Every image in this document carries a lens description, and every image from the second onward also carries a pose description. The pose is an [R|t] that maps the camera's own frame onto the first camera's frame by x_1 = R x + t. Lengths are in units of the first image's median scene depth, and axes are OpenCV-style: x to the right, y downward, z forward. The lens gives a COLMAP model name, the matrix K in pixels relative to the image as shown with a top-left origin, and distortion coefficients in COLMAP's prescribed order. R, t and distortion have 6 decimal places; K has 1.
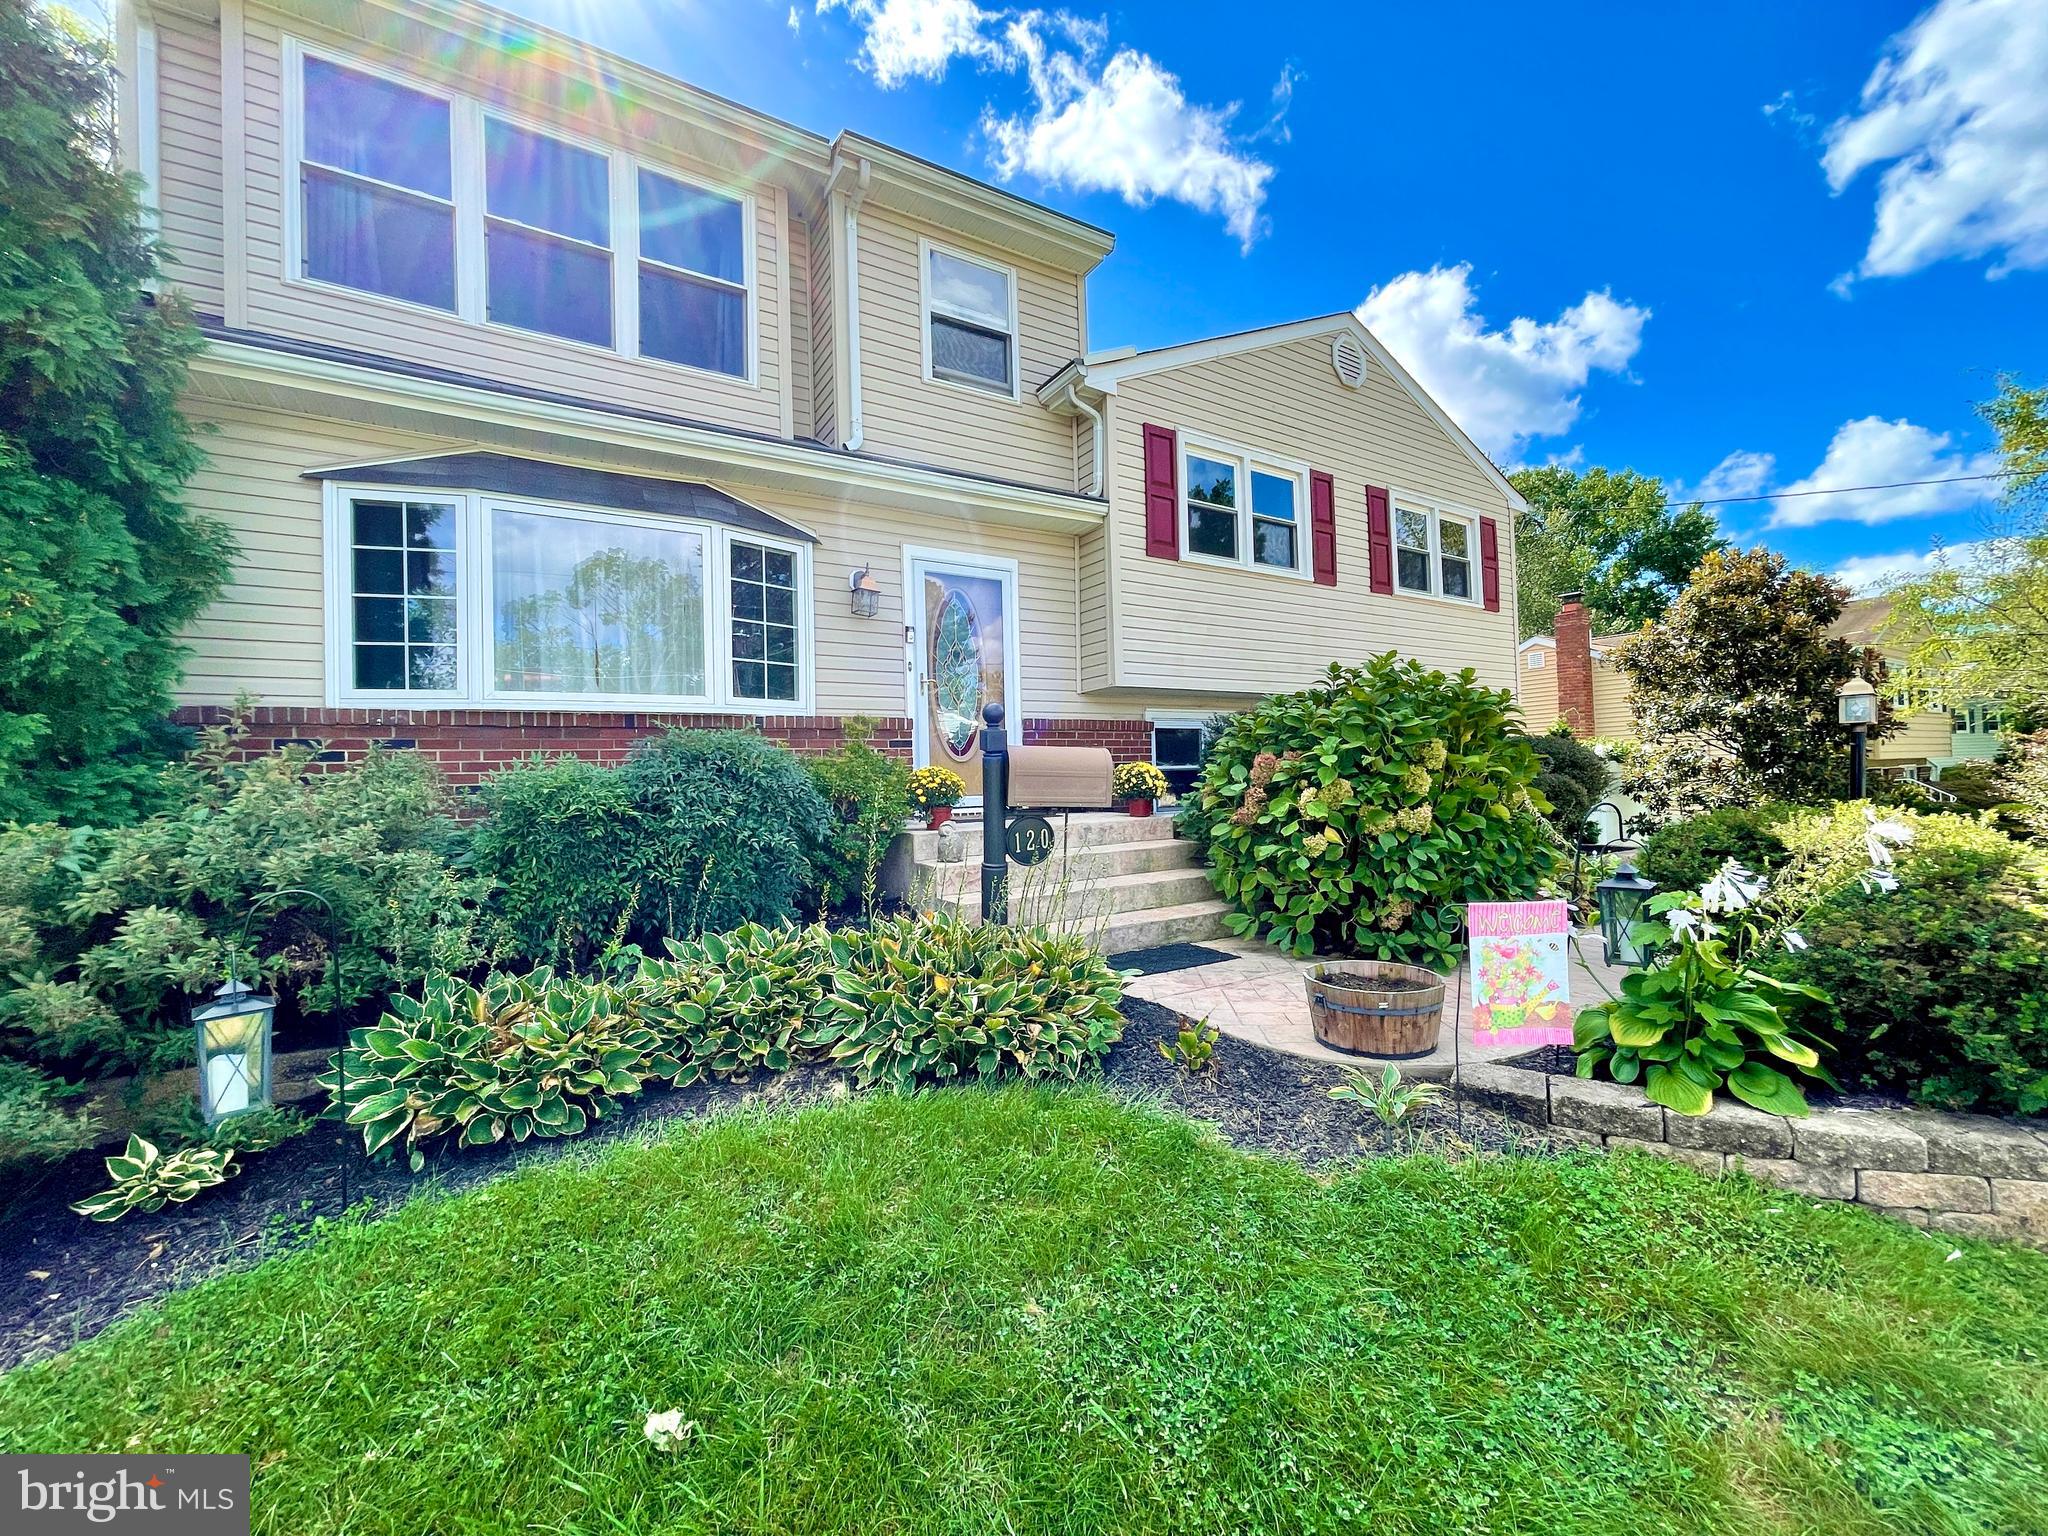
lens RADIAL K [[832.5, 0, 1022.8], [0, 832.5, 767.3], [0, 0, 1]] dist [-0.002260, -0.000722]
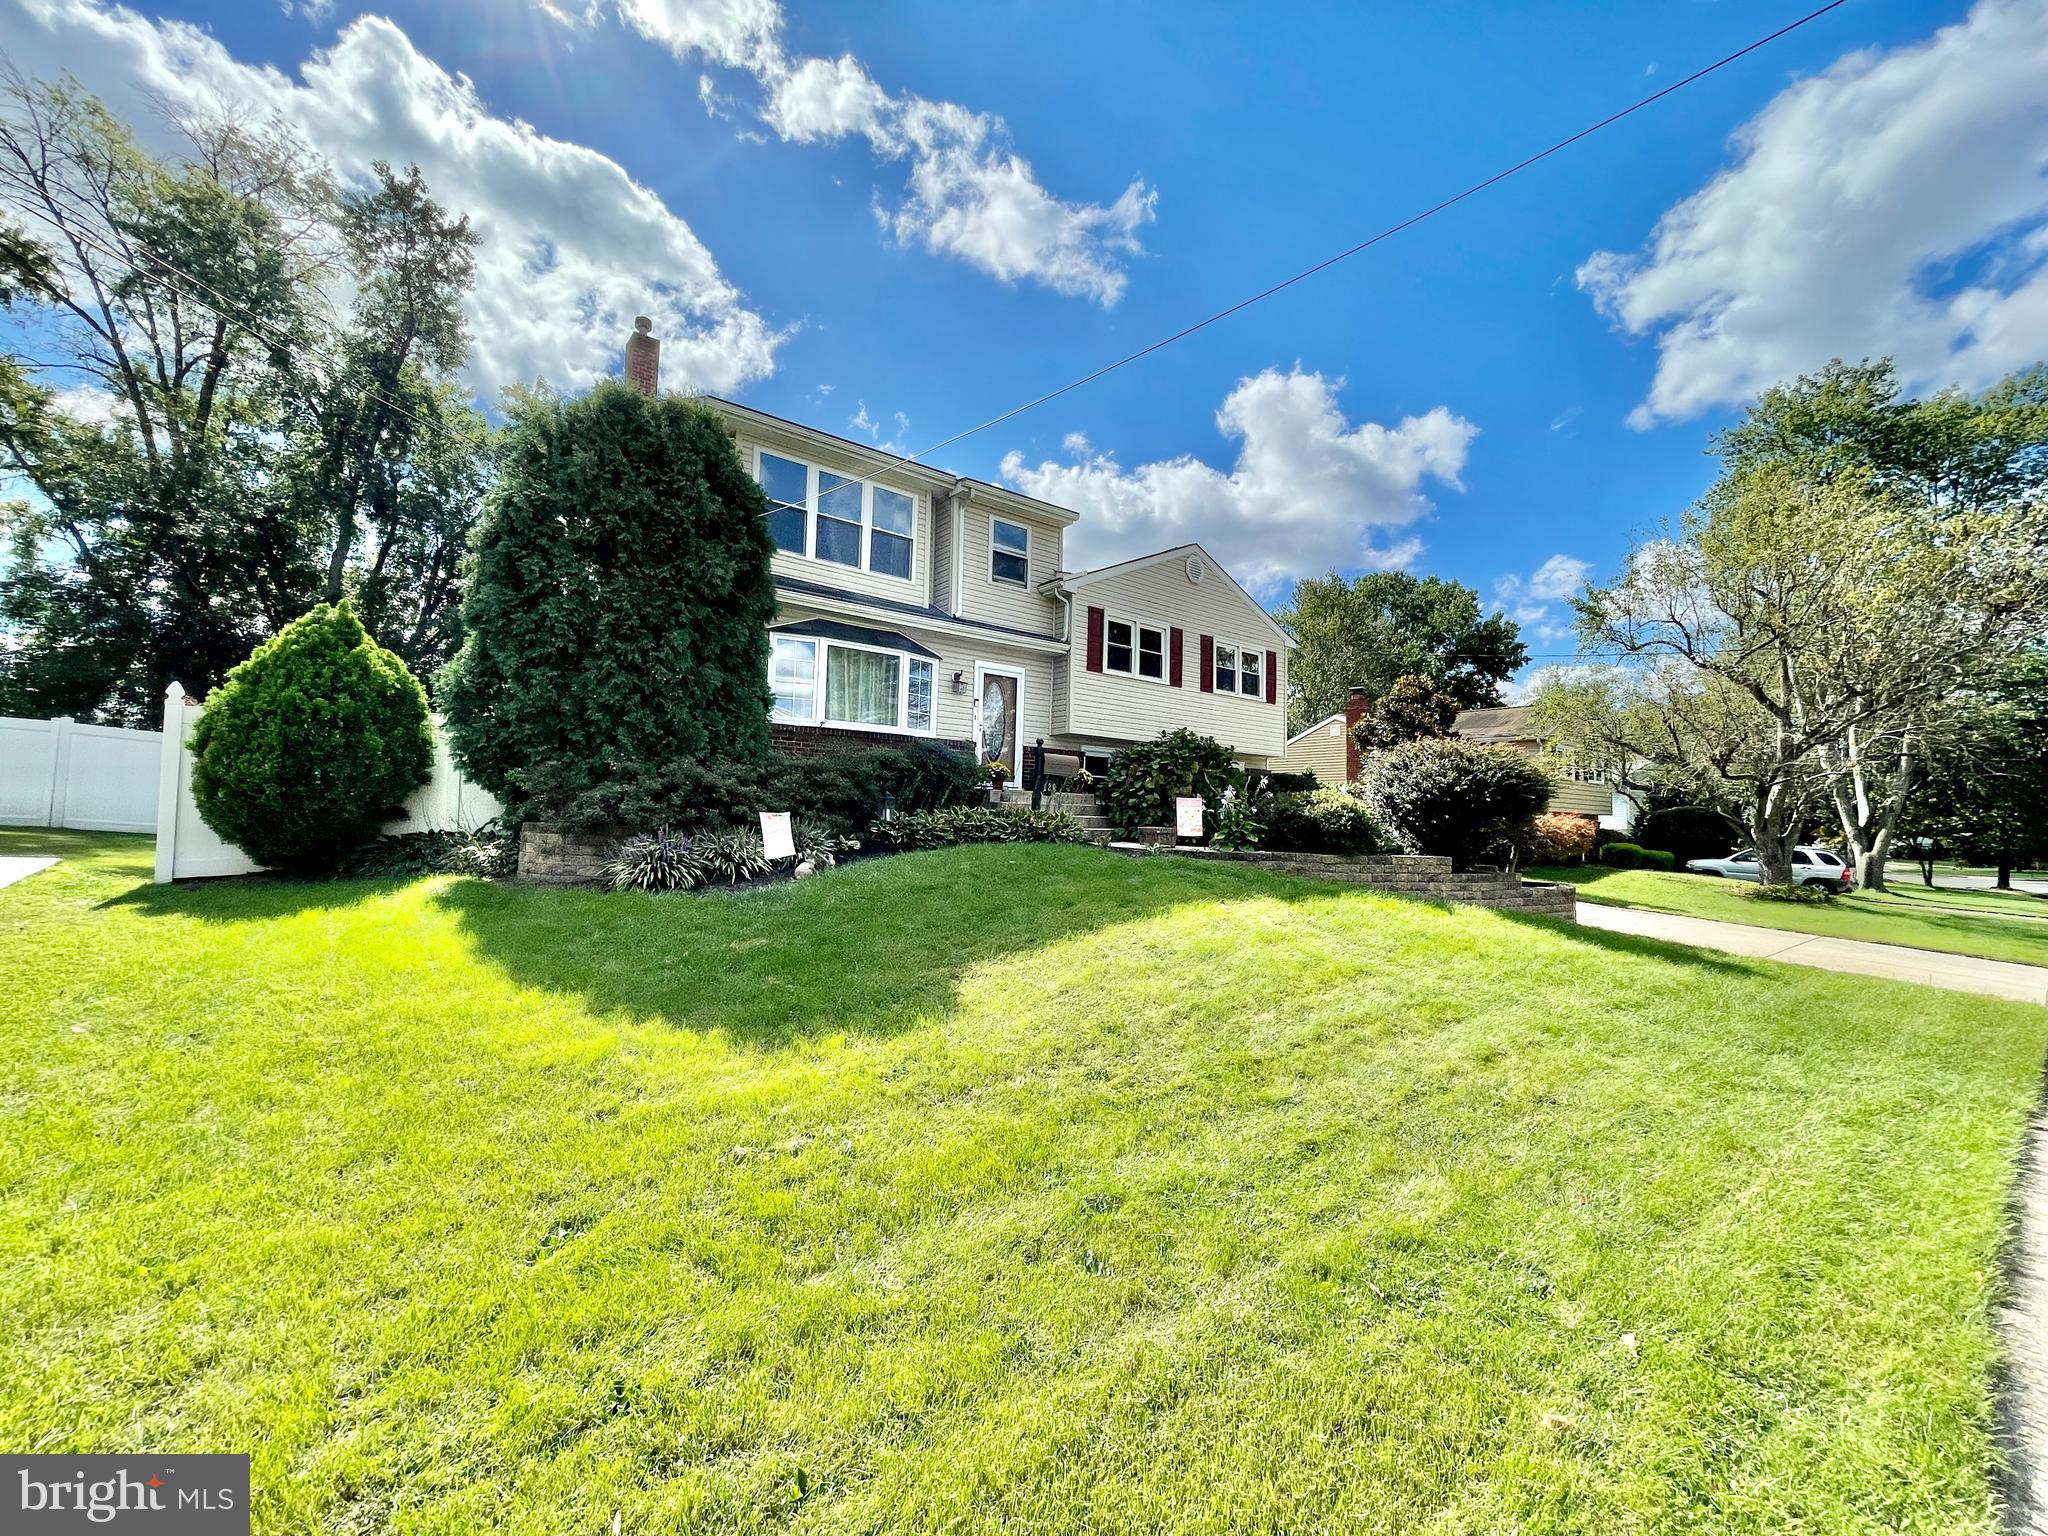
lens RADIAL K [[832.5, 0, 1022.8], [0, 832.5, 767.3], [0, 0, 1]] dist [-0.002260, -0.000722]
pose [[0.991678, 0.059603, 0.114113, -0.231535], [-0.054519, 0.997398, -0.047171, 0.089827], [-0.116628, 0.040558, 0.992347, -1.022052]]
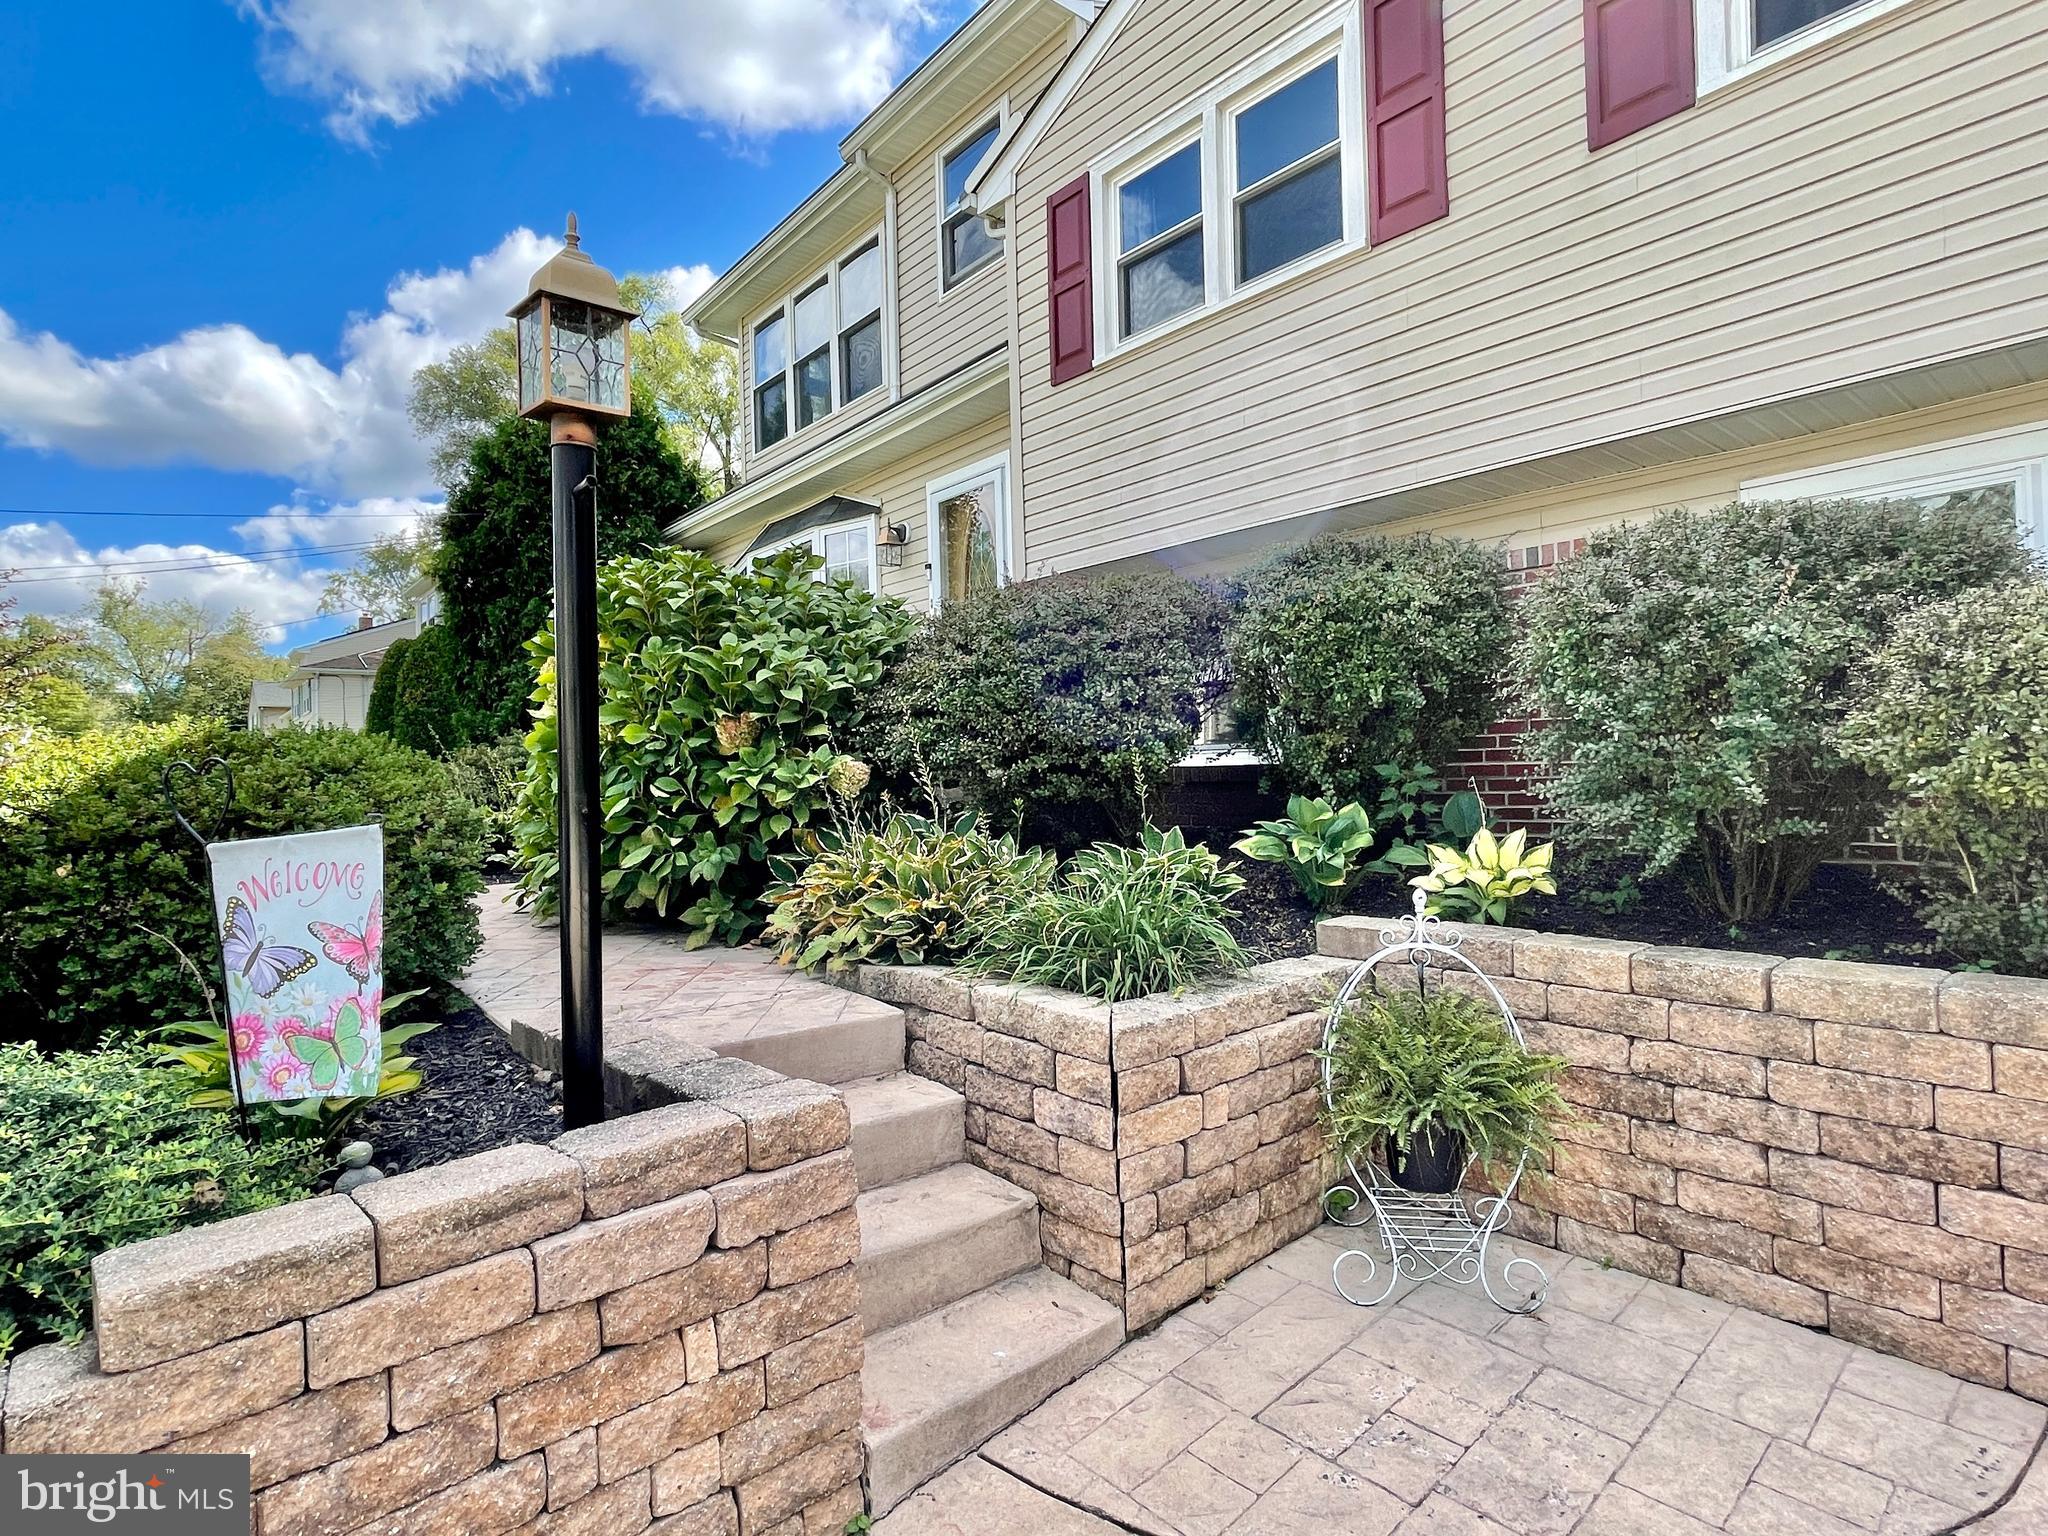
lens RADIAL K [[1061.4, 0, 1027.1], [0, 1061.4, 766.8], [0, 0, 1]] dist [0.001063, -0.000043]
pose [[0.152815, 0.012890, -0.988171, 1.043084], [0.038349, 0.999084, 0.018963, 0.047408], [0.987510, -0.040793, 0.152181, 0.838246]]
